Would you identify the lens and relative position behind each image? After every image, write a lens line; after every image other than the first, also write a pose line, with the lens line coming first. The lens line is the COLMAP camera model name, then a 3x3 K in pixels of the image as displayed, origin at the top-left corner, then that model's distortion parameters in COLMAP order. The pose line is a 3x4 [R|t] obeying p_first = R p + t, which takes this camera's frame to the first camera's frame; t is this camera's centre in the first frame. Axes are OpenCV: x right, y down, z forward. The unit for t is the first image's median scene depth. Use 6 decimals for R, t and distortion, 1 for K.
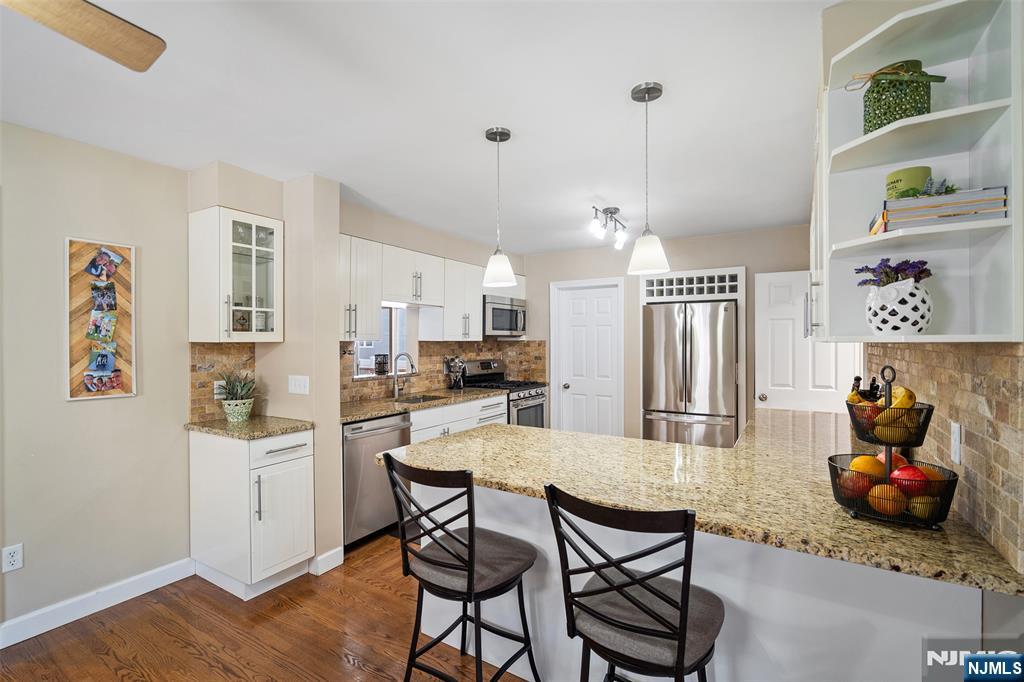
lens RADIAL K [[466.2, 0, 512.0], [0, 466.2, 341.0], [0, 0, 1]] dist [-0.001114, 0.000019]
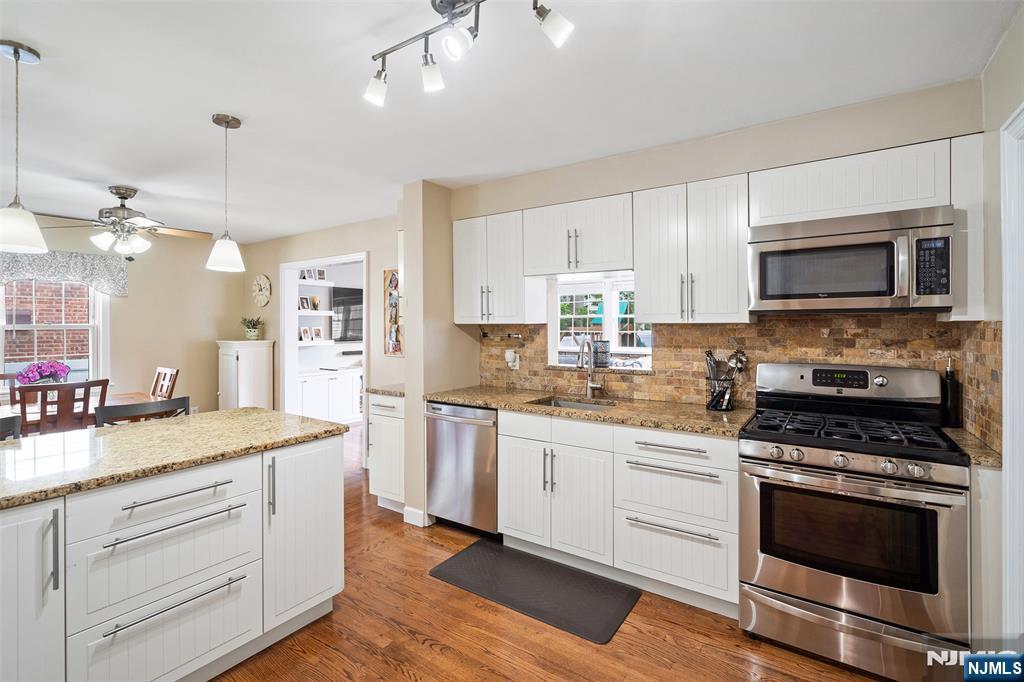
lens RADIAL K [[470.4, 0, 508.1], [0, 470.4, 326.6], [0, 0, 1]] dist [0.001914, 0.000709]
pose [[-0.050032, 0.003672, -0.998741, 0.491624], [0.001812, 0.999992, 0.003586, 0.001664], [0.998746, -0.001631, -0.050038, 0.849852]]
